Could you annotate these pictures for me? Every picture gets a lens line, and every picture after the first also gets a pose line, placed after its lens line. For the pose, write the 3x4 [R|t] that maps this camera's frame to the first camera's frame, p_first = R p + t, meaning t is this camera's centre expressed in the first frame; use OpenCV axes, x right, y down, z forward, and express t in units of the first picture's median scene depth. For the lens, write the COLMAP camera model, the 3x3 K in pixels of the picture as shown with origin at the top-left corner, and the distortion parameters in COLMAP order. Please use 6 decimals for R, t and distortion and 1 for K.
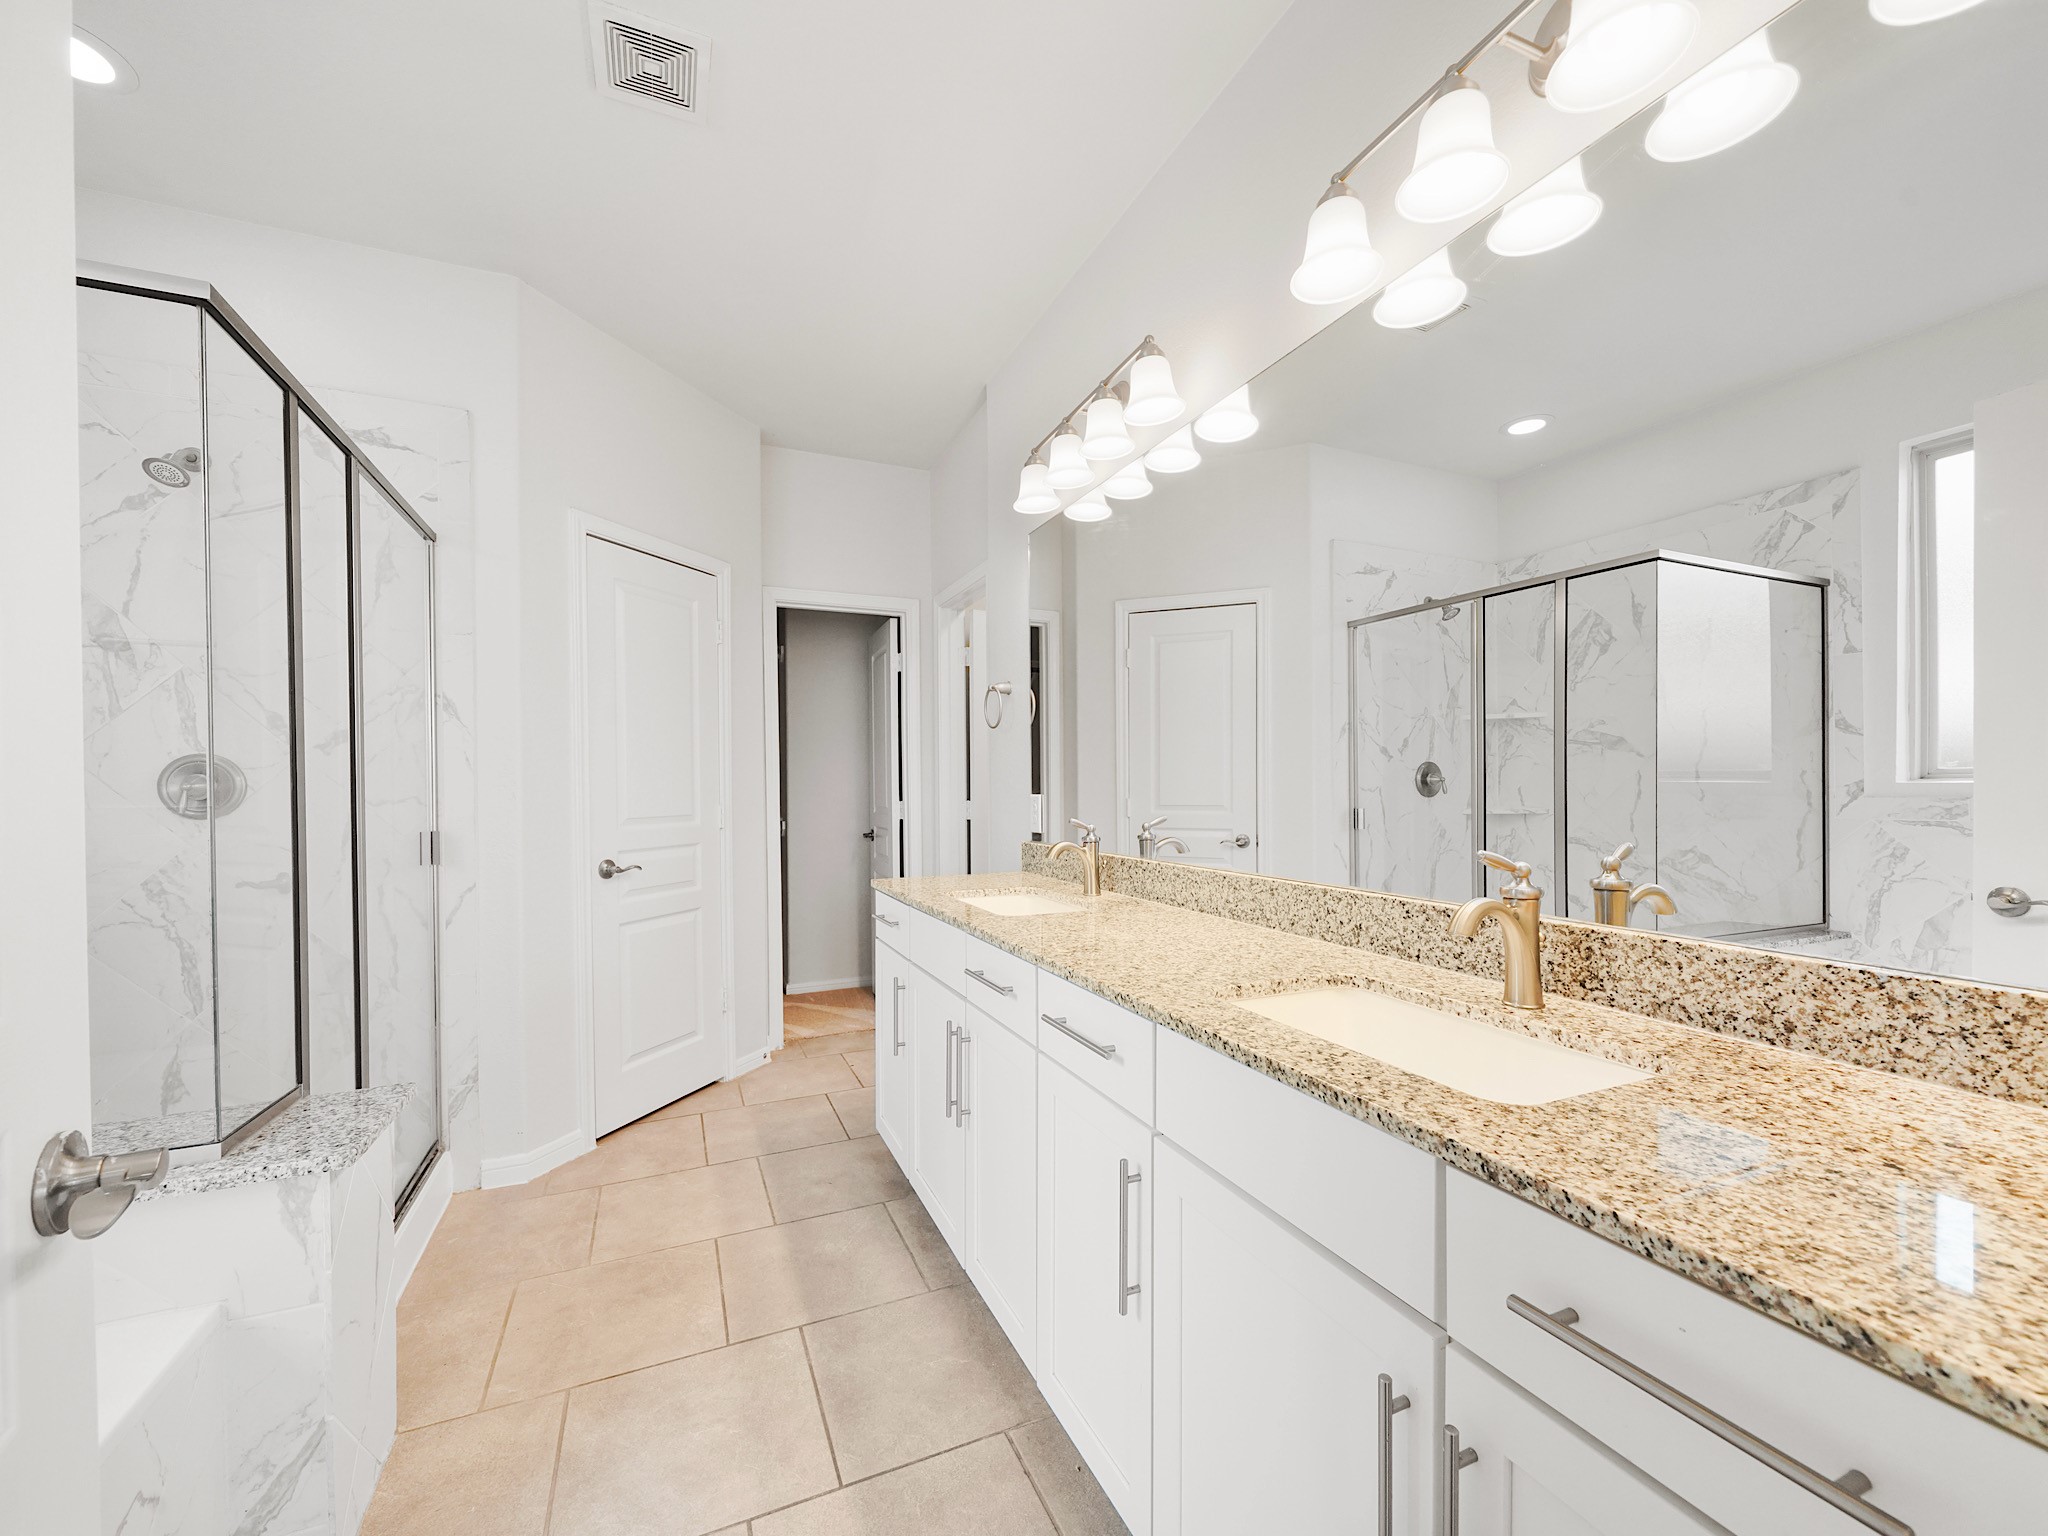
lens RADIAL K [[822.8, 0, 1028.5], [0, 822.8, 791.5], [0, 0, 1]] dist [-0.008836, -0.000425]
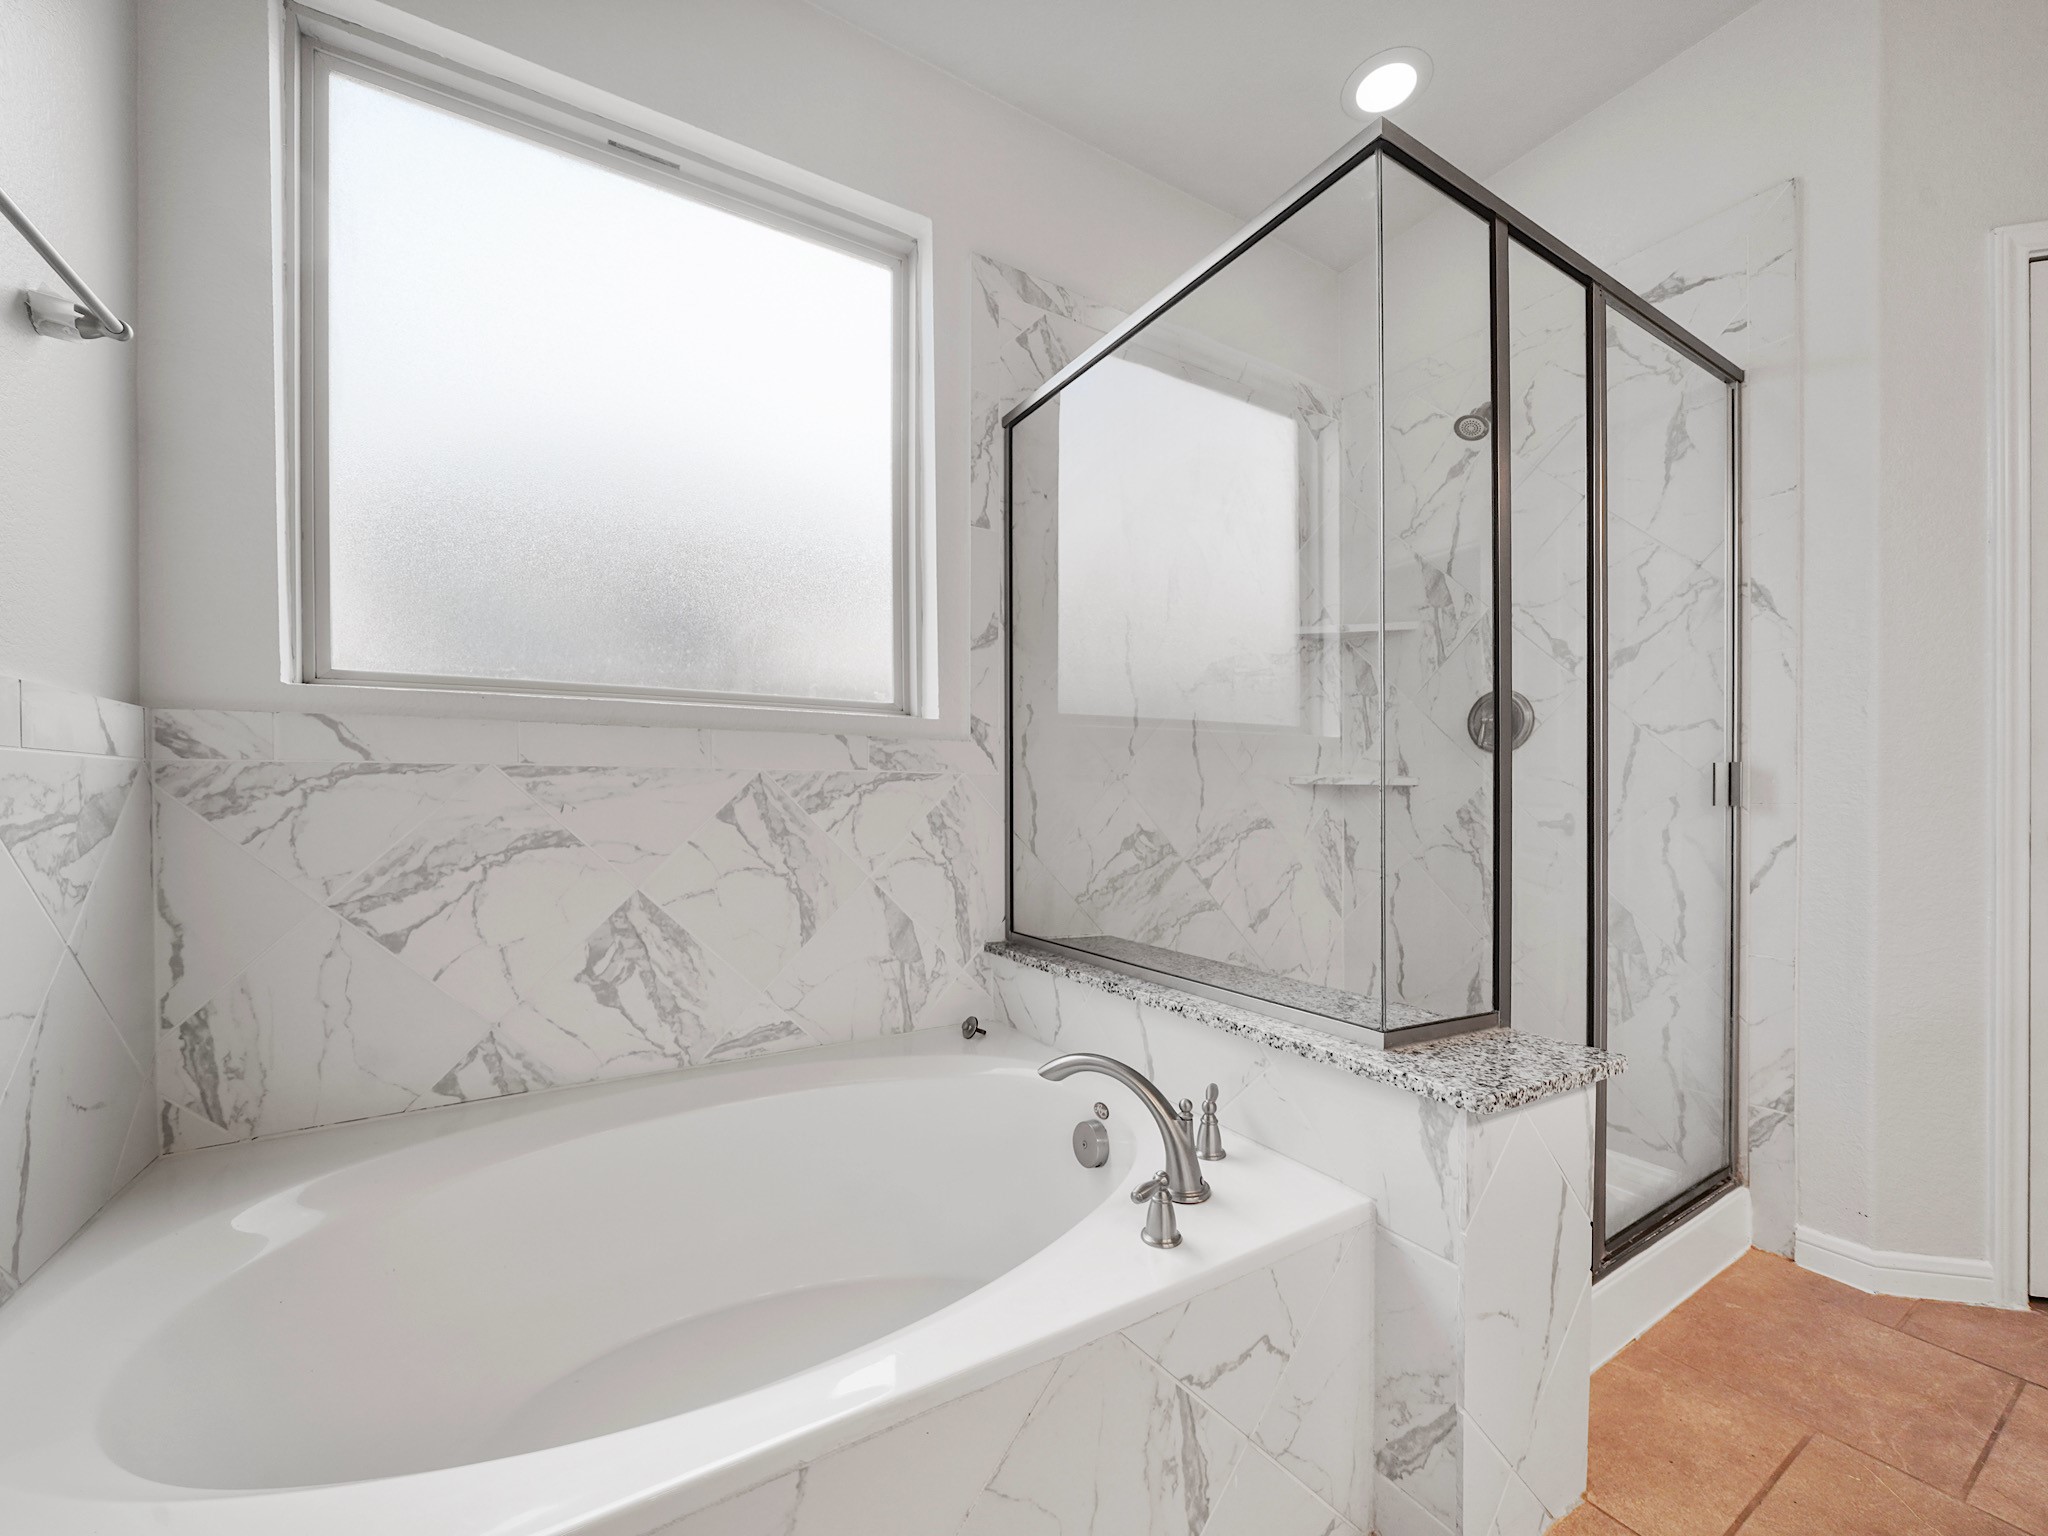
lens RADIAL K [[797.3, 0, 1020.8], [0, 797.3, 798.3], [0, 0, 1]] dist [-0.006313, 0.000406]
pose [[0.122300, 0.013705, -0.992399, -0.077940], [-0.011936, 0.999853, 0.012337, 0.090035], [0.992421, 0.010336, 0.122446, 0.274780]]
